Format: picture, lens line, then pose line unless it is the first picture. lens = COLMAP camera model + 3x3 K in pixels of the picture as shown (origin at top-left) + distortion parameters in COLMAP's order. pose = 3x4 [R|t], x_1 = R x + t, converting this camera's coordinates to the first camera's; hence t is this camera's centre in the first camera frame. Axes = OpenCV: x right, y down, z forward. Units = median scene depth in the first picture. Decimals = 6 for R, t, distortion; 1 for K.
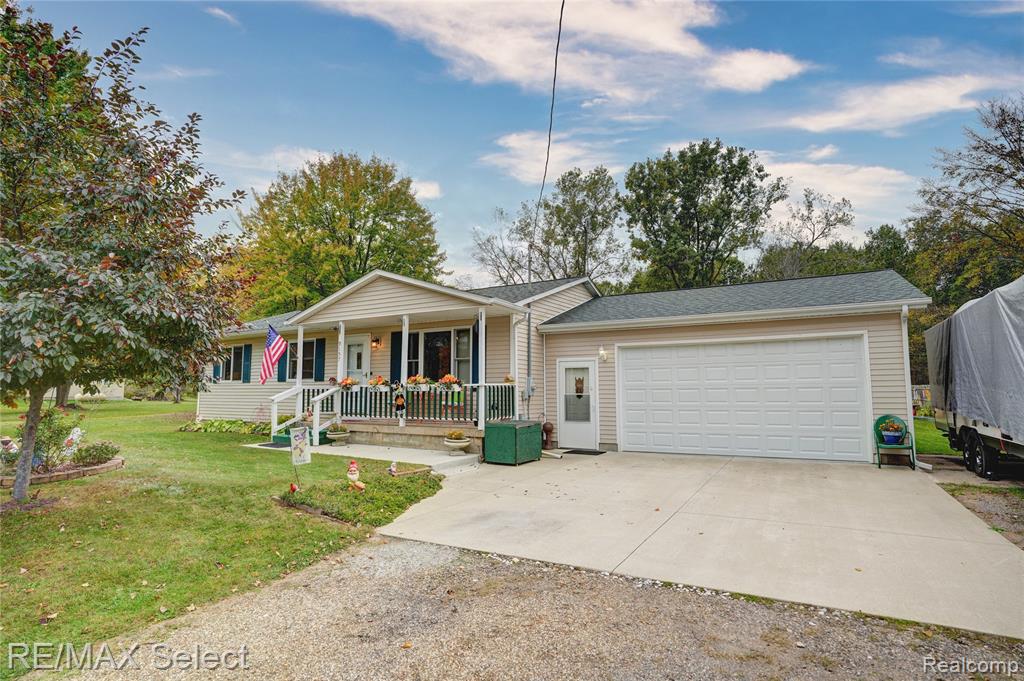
lens RADIAL K [[536.9, 0, 512.0], [0, 536.9, 340.5], [0, 0, 1]] dist [-0.022676, 0.001539]
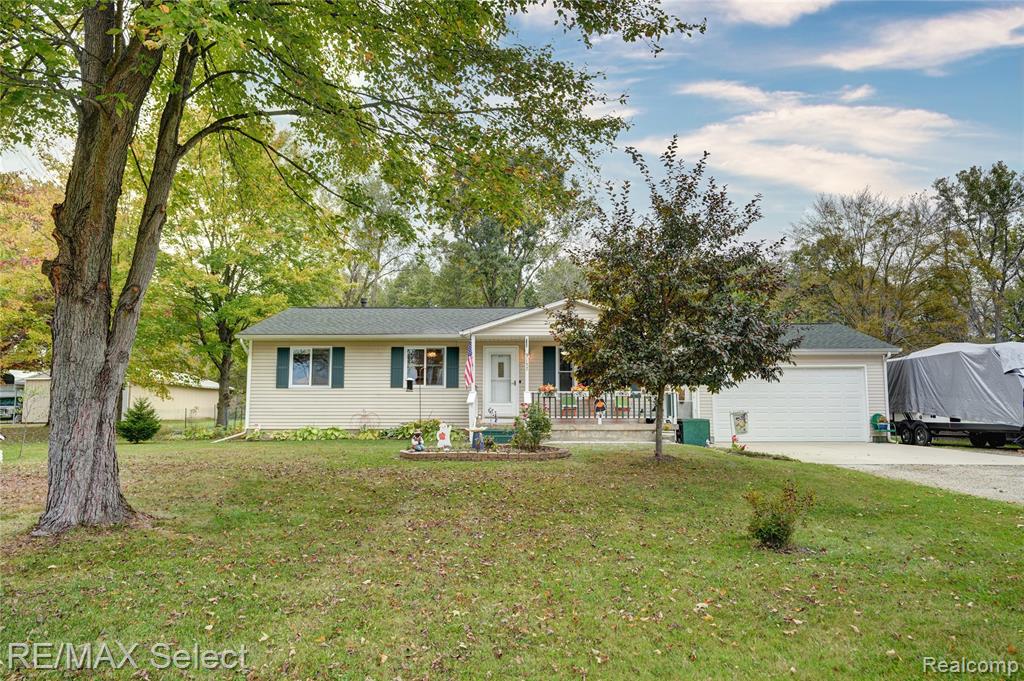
lens RADIAL K [[687.7, 0, 512.0], [0, 687.7, 340.5], [0, 0, 1]] dist [0.003061, -0.000608]
pose [[0.870366, 0.054266, 0.489406, -1.073396], [-0.050996, 0.998498, -0.020023, 0.005681], [-0.489757, -0.007530, 0.871826, -0.278121]]
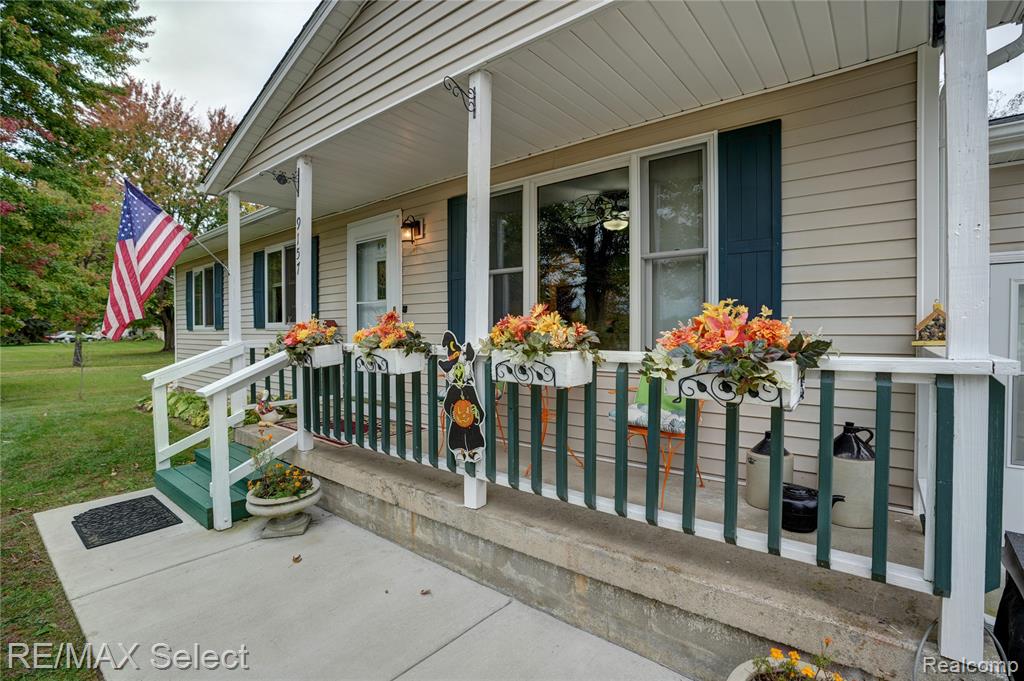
lens RADIAL K [[477.8, 0, 512.0], [0, 477.8, 340.5], [0, 0, 1]] dist [-0.075877, 0.040600]
pose [[0.987942, 0.000006, -0.154824, -0.136472], [0.018329, 0.992963, 0.116999, 0.047945], [0.153735, -0.118426, 0.980990, 0.709663]]
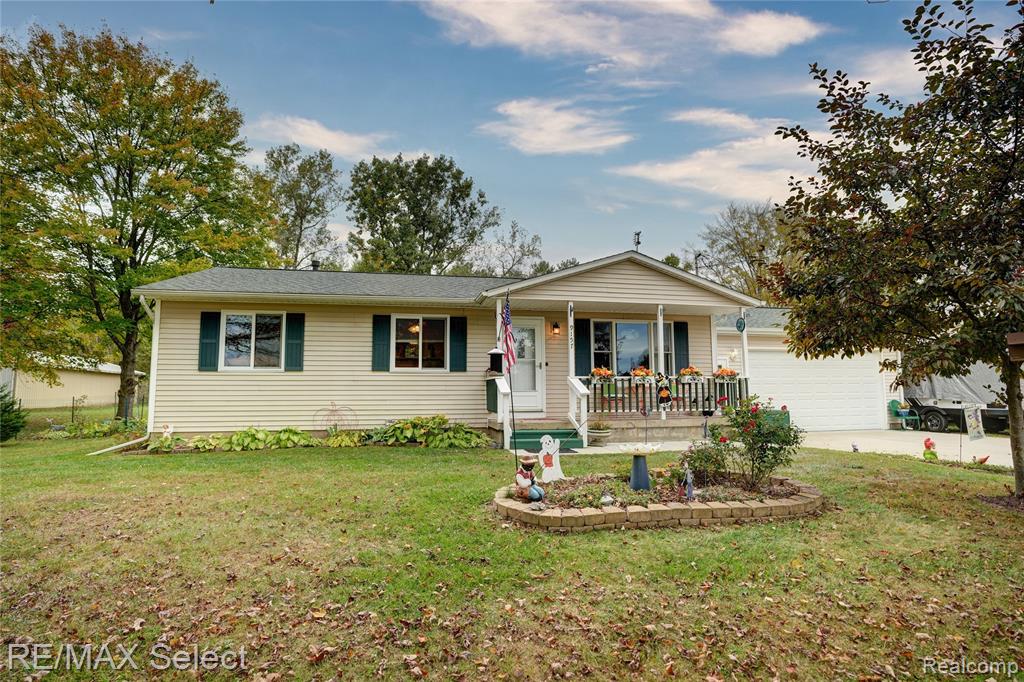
lens RADIAL K [[536.9, 0, 512.0], [0, 536.9, 341.0], [0, 0, 1]] dist [-0.022676, 0.001539]
pose [[0.745149, 0.062928, 0.663922, -0.955505], [-0.061528, 0.997779, -0.025516, 0.054763], [-0.664053, -0.021837, 0.747366, 0.418753]]
